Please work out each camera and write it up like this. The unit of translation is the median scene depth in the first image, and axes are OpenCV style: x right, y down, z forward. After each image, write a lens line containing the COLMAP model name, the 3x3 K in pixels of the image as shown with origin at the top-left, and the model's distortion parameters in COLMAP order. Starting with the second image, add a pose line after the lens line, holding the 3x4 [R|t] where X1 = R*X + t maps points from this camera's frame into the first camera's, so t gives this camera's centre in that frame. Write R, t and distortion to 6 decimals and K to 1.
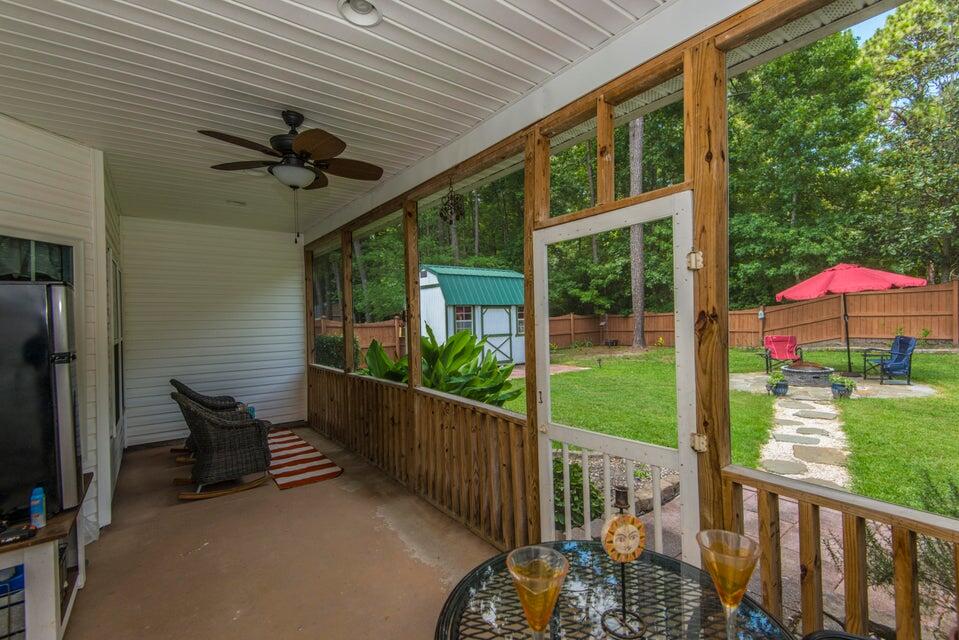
lens RADIAL K [[433.0, 0, 486.2], [0, 433.0, 316.5], [0, 0, 1]] dist [-0.010236, -0.002252]
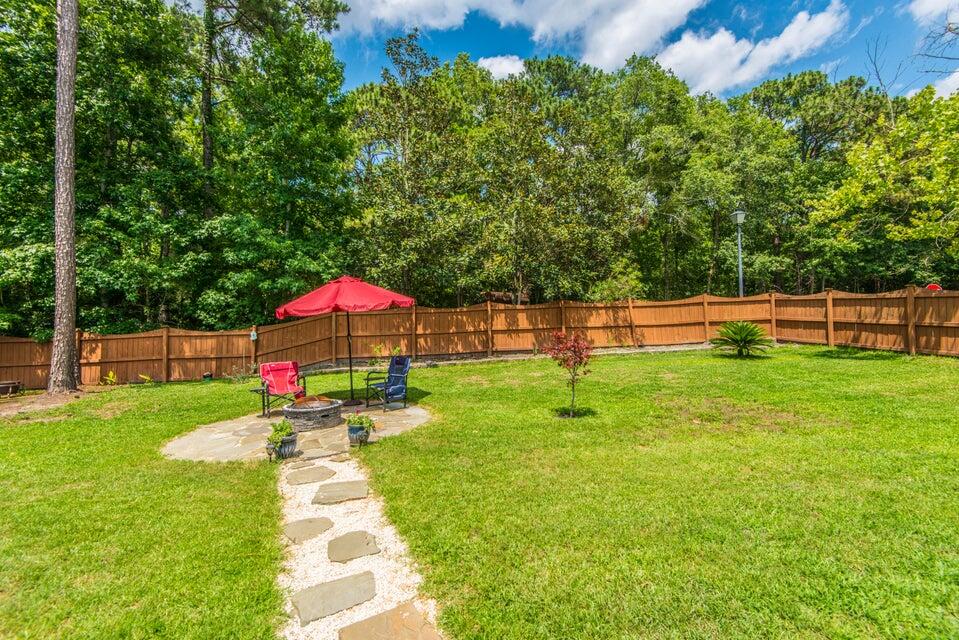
lens RADIAL K [[433.0, 0, 480.6], [0, 433.0, 318.4], [0, 0, 1]] dist [-0.010236, -0.002252]
pose [[0.492206, 0.025078, 0.870117, 0.137349], [0.013715, 0.999237, -0.036558, -0.001337], [-0.870371, 0.029928, 0.491487, 0.225896]]
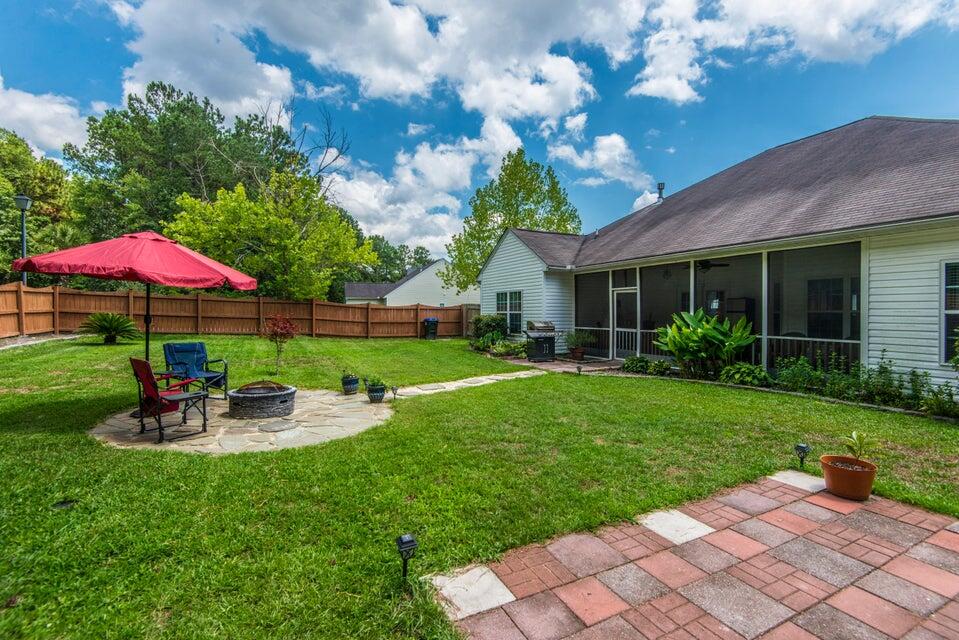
lens RADIAL K [[433.0, 0, 478.5], [0, 433.0, 314.8], [0, 0, 1]] dist [-0.010236, -0.002252]
pose [[-0.987270, 0.025279, 0.157029, 0.174004], [0.026356, 0.999641, 0.004780, 0.004251], [-0.156852, 0.008858, -0.987582, 1.098087]]
